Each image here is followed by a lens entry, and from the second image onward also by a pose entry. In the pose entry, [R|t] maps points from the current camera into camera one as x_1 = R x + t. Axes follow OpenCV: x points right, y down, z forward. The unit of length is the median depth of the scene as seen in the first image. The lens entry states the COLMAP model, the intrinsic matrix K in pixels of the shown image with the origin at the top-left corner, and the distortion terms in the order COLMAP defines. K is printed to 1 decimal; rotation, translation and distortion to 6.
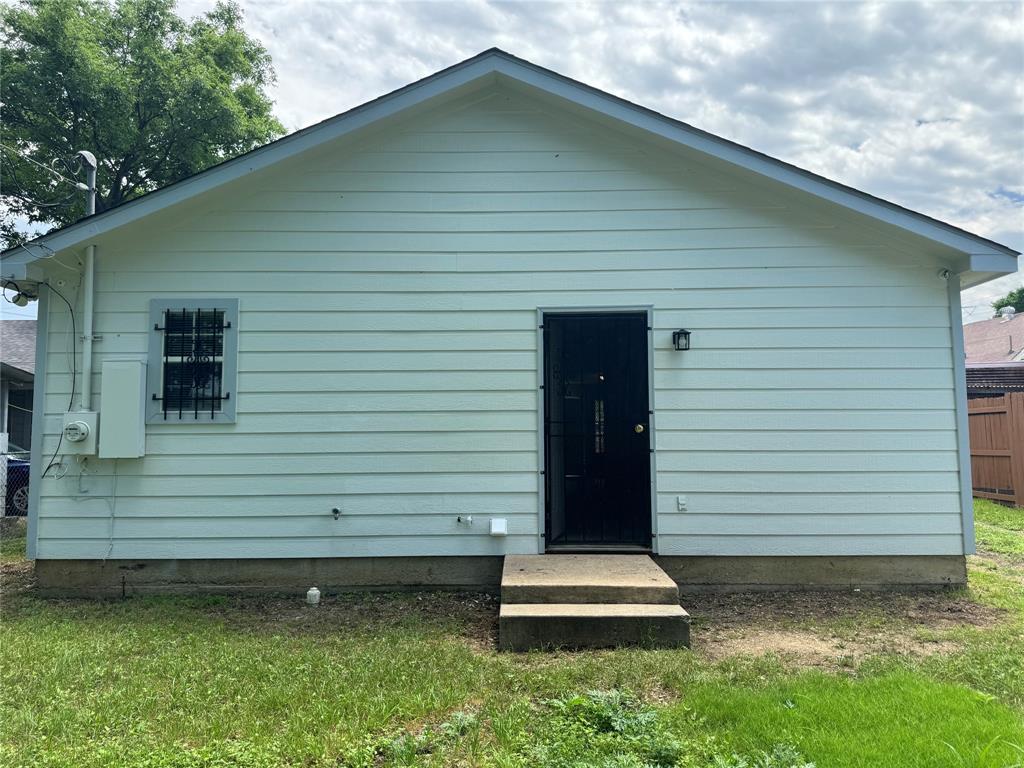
lens RADIAL K [[713.5, 0, 512.0], [0, 713.5, 384.0], [0, 0, 1]] dist [0.111467, -0.190825]
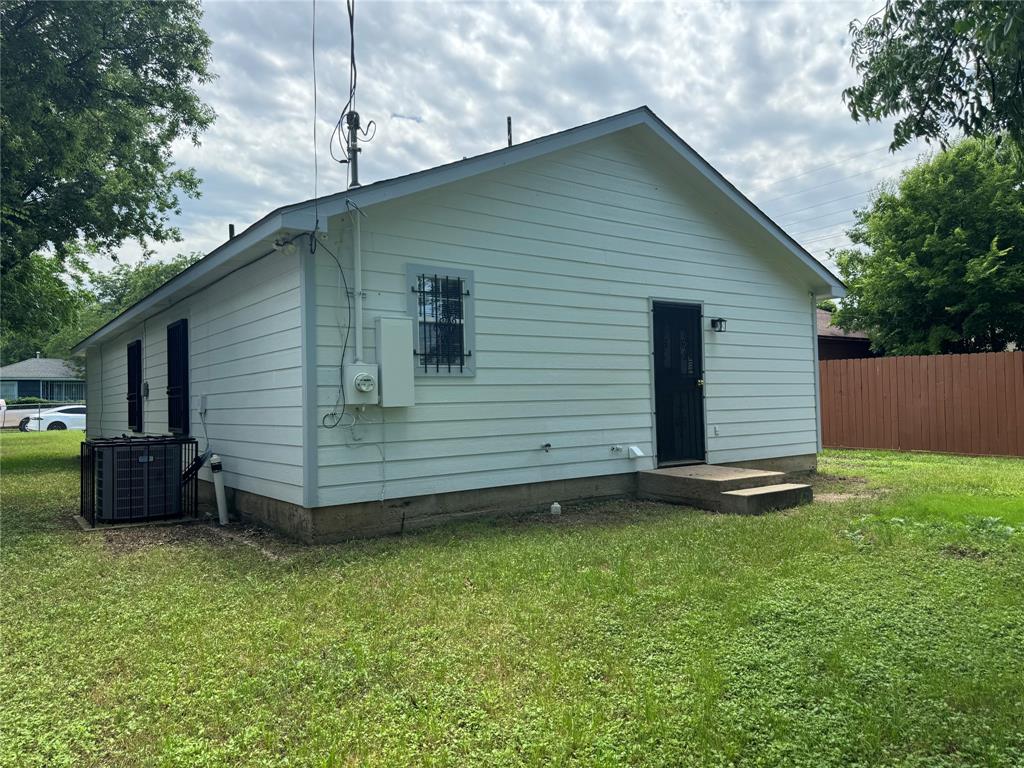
lens RADIAL K [[713.5, 0, 512.0], [0, 713.5, 384.0], [0, 0, 1]] dist [0.111467, -0.190825]
pose [[0.802022, 0.002333, 0.597290, -1.038333], [-0.029686, 0.998912, 0.035959, 0.022603], [-0.596556, -0.046571, 0.801219, 0.022968]]
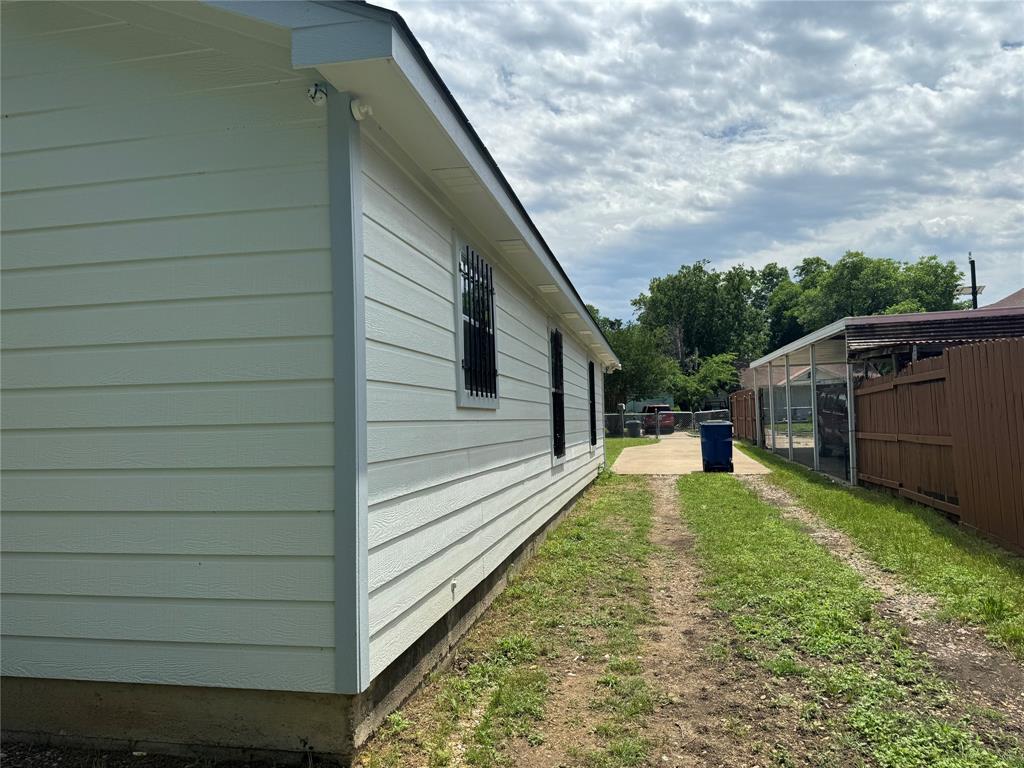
lens RADIAL K [[713.5, 0, 512.0], [0, 713.5, 384.0], [0, 0, 1]] dist [0.111467, -0.190825]
pose [[0.986931, -0.038123, -0.156569, 0.806571], [0.040965, 0.999048, 0.014965, 0.036024], [0.155849, -0.021184, 0.987554, 0.557335]]
